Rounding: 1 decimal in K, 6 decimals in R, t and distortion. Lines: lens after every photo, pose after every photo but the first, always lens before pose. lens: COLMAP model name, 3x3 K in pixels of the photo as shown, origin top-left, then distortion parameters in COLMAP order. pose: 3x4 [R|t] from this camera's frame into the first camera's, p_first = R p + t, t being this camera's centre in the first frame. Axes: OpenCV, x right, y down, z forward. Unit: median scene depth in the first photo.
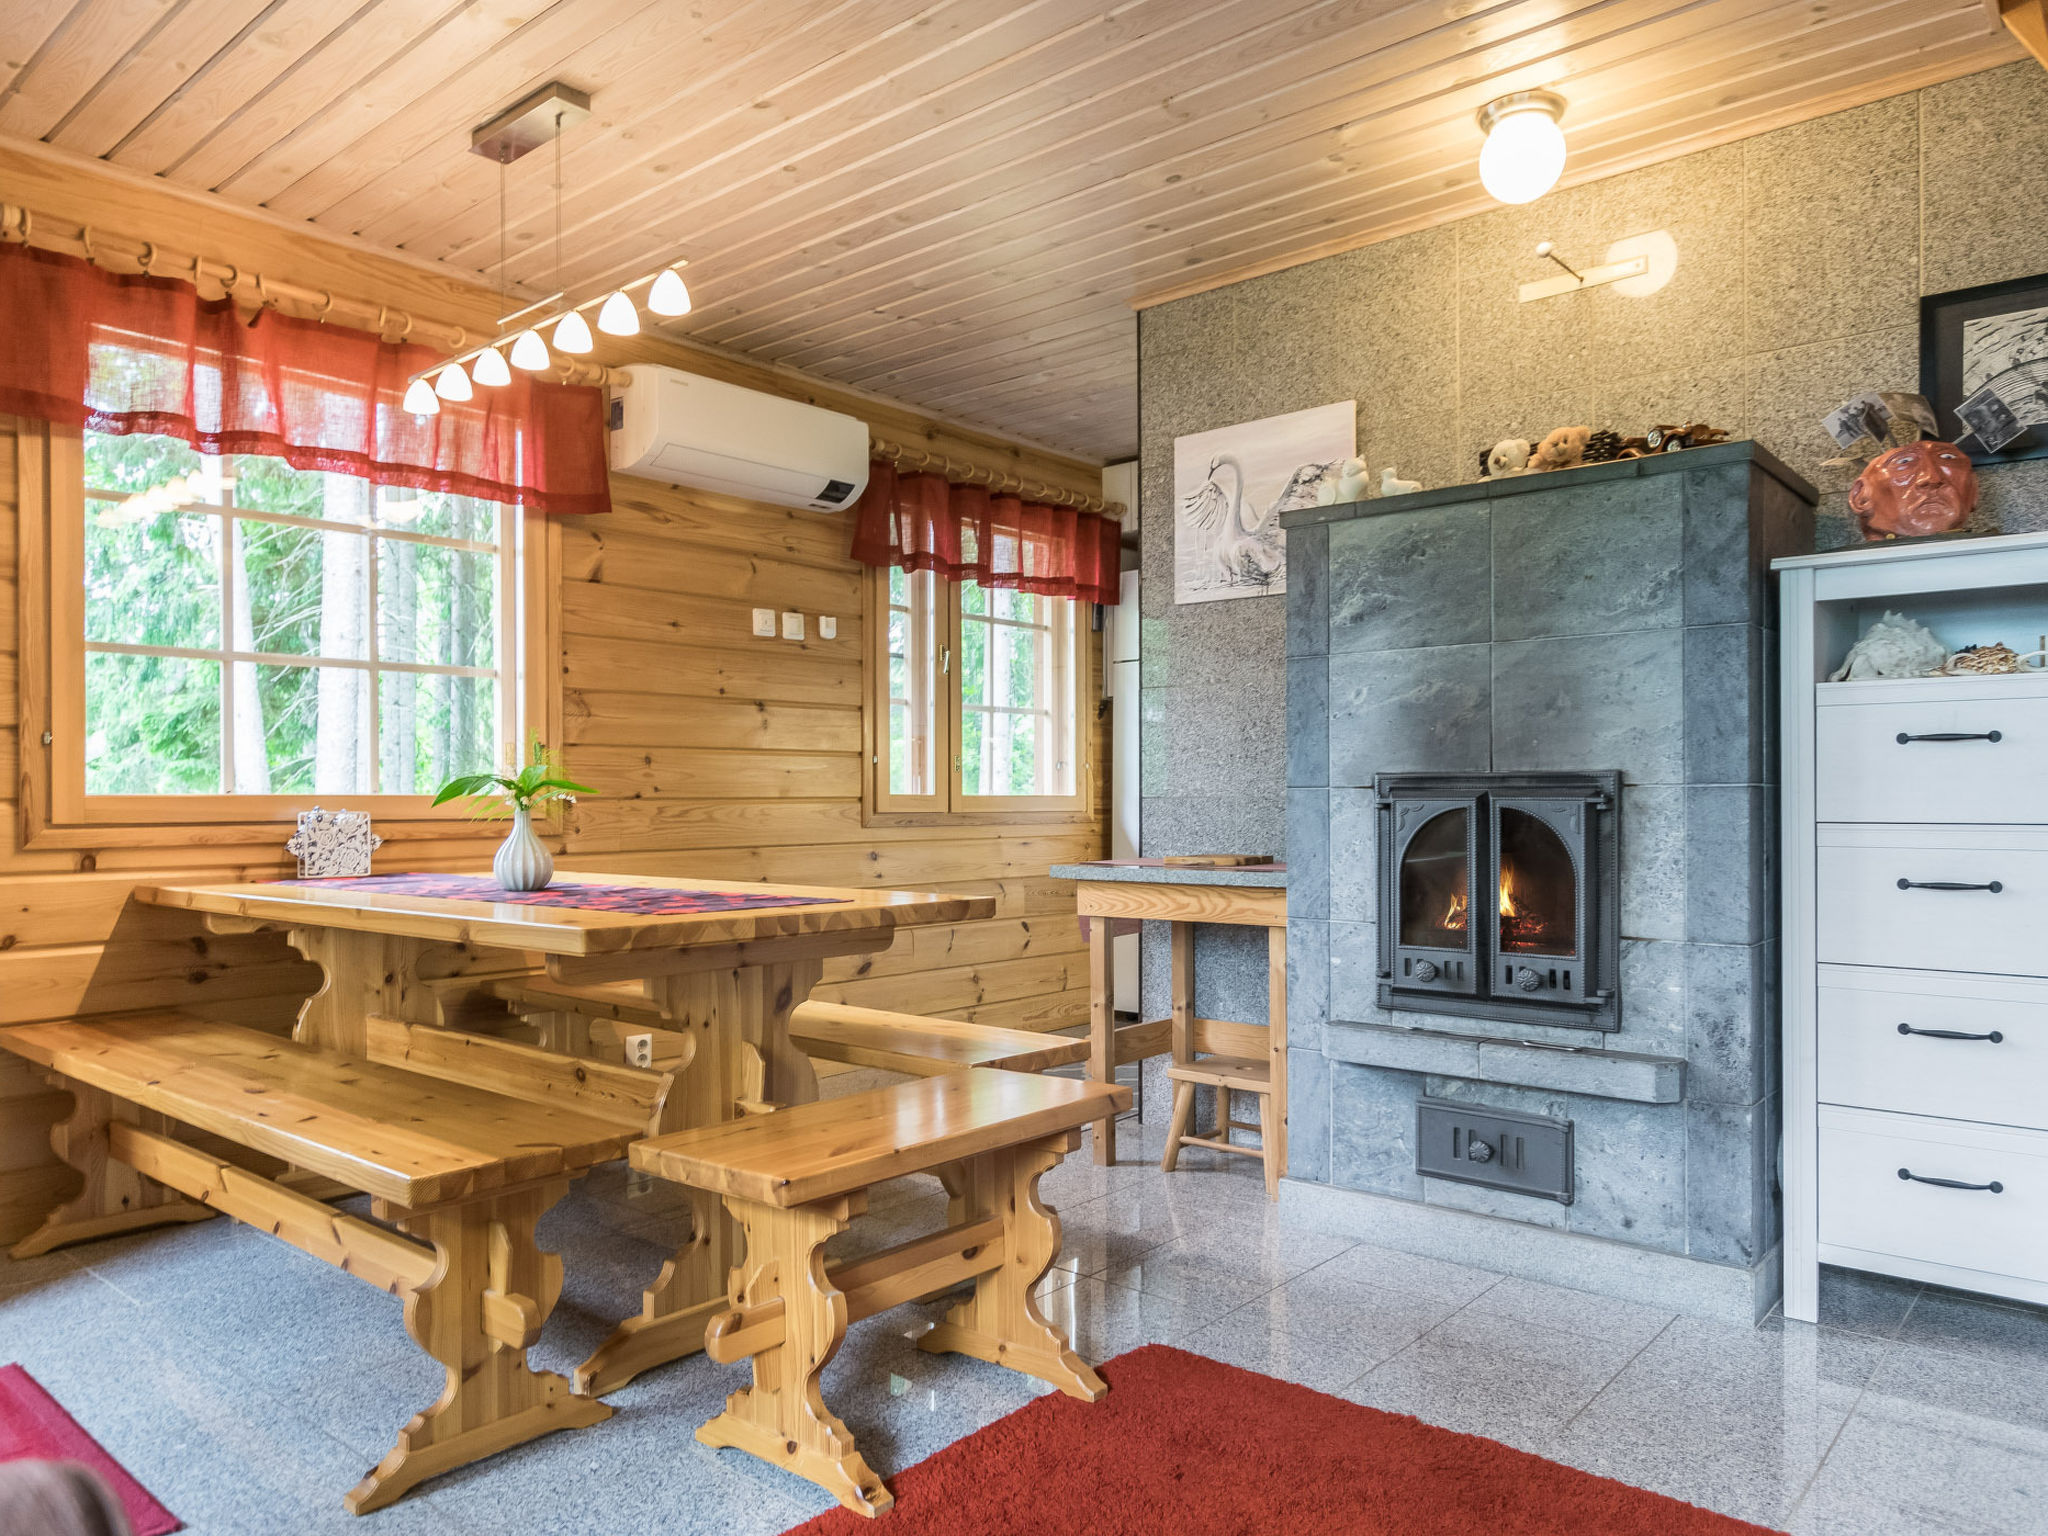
lens RADIAL K [[1412.7, 0, 1025.4], [0, 1412.7, 785.1], [0, 0, 1]] dist [0.003528, -0.000855]
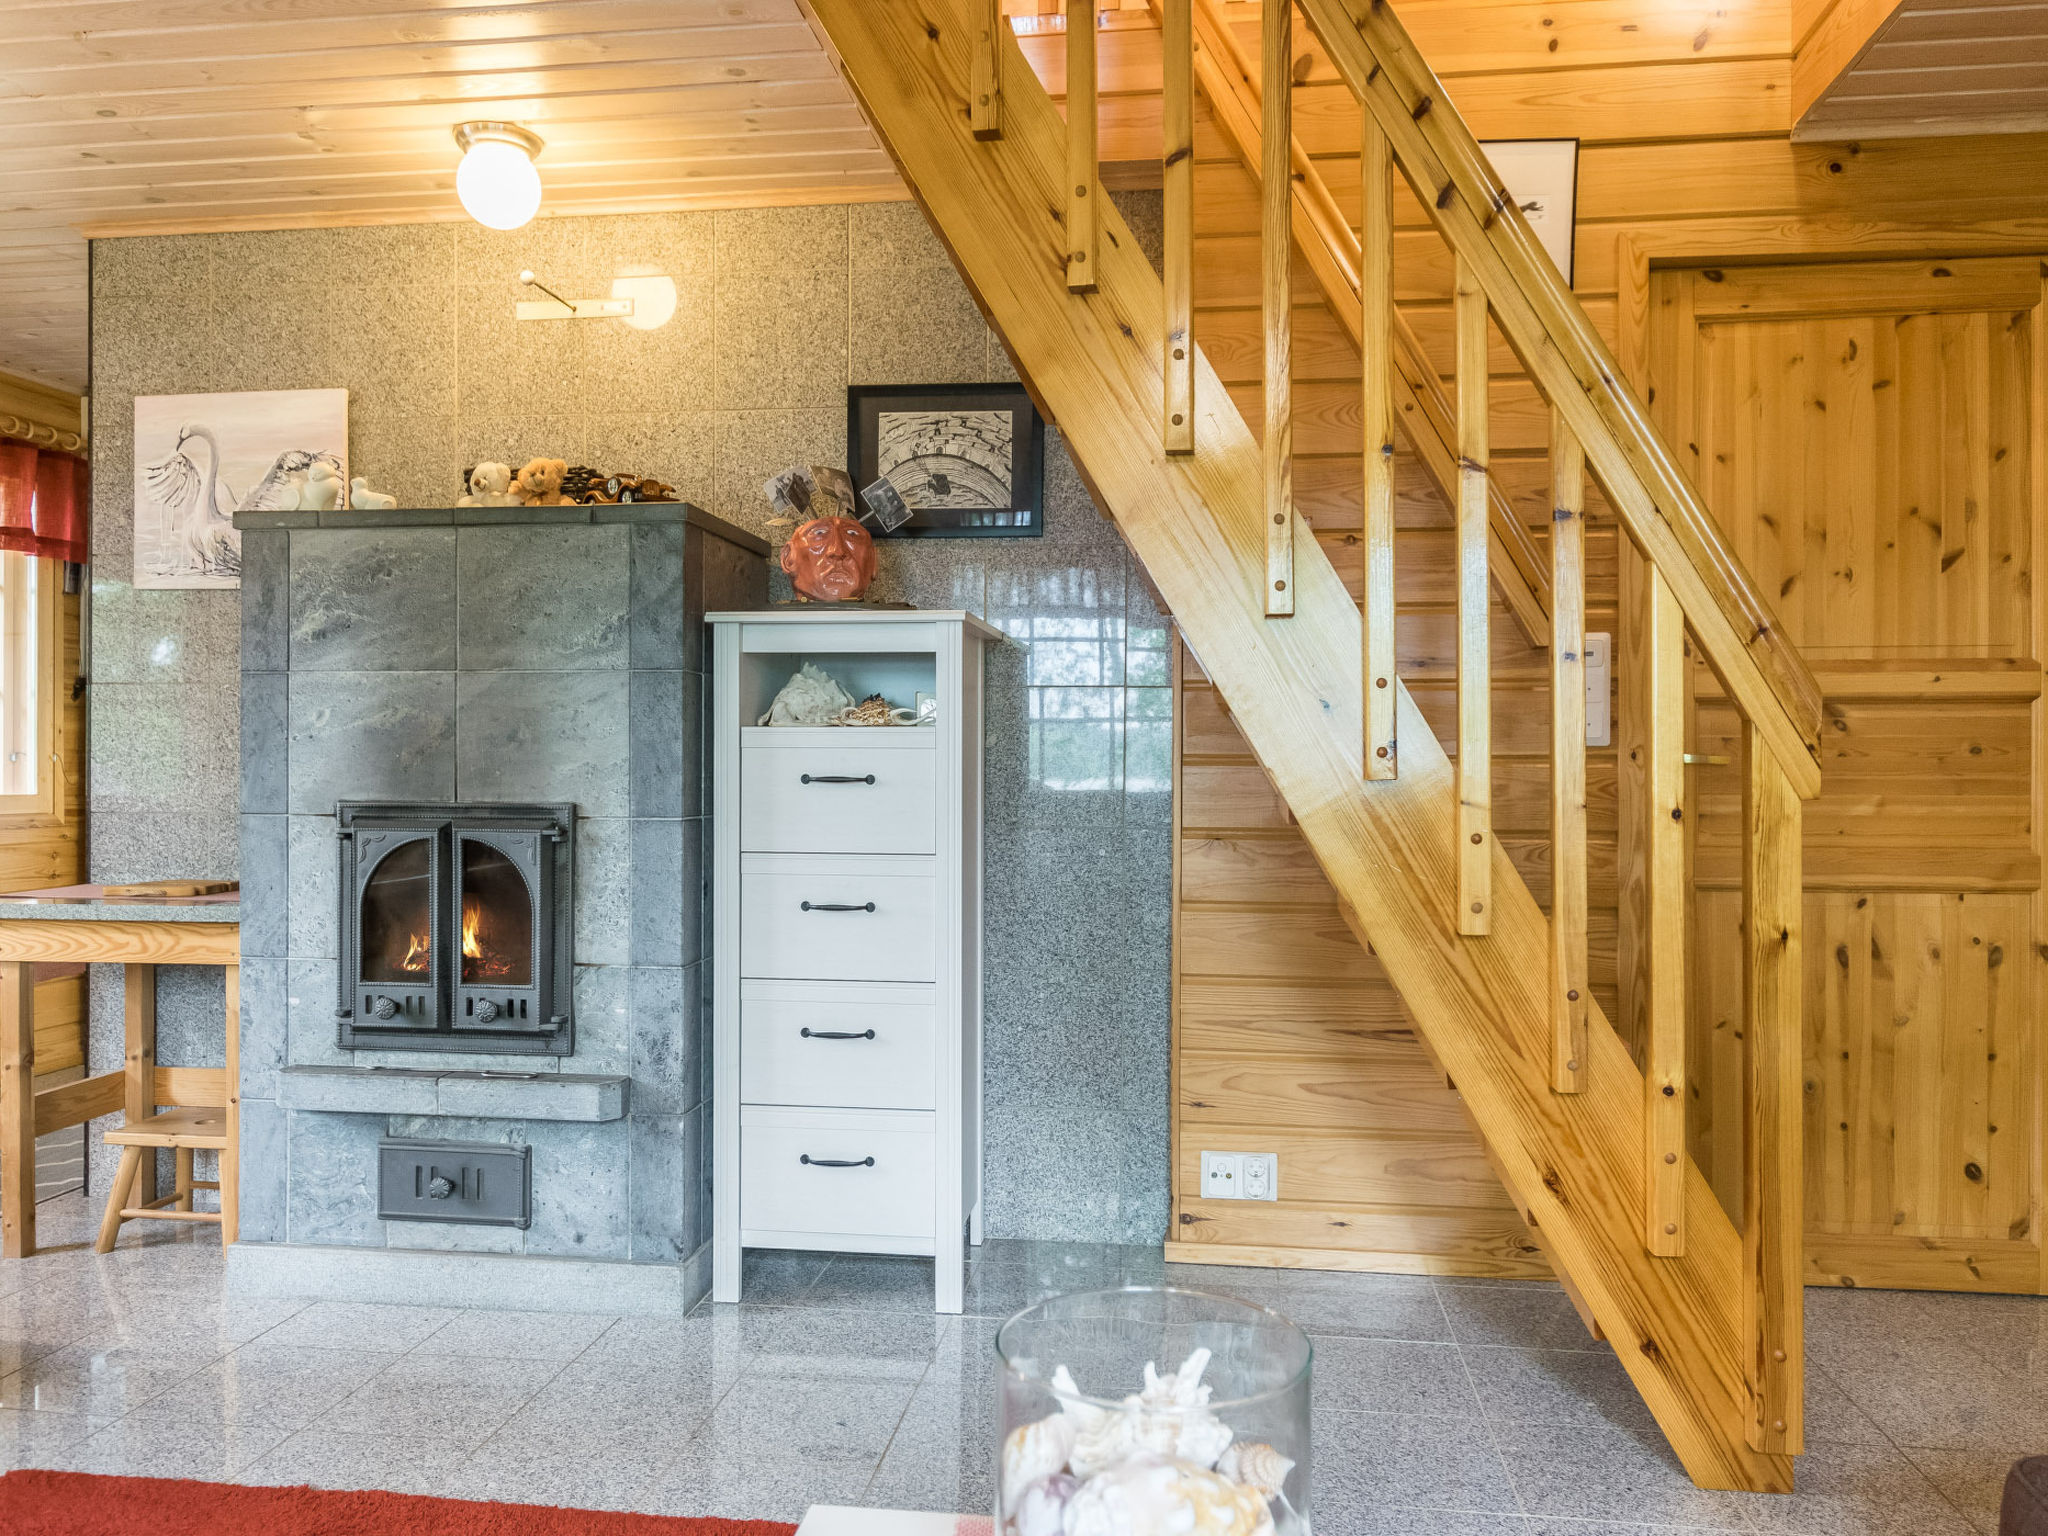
lens RADIAL K [[1516.9, 0, 1020.5], [0, 1516.9, 757.6], [0, 0, 1]] dist [0.000096, -0.000847]
pose [[0.837530, 0.009687, 0.546306, 0.078873], [-0.009620, 0.999949, -0.002982, -0.039939], [-0.546307, -0.002758, 0.837580, -0.100992]]
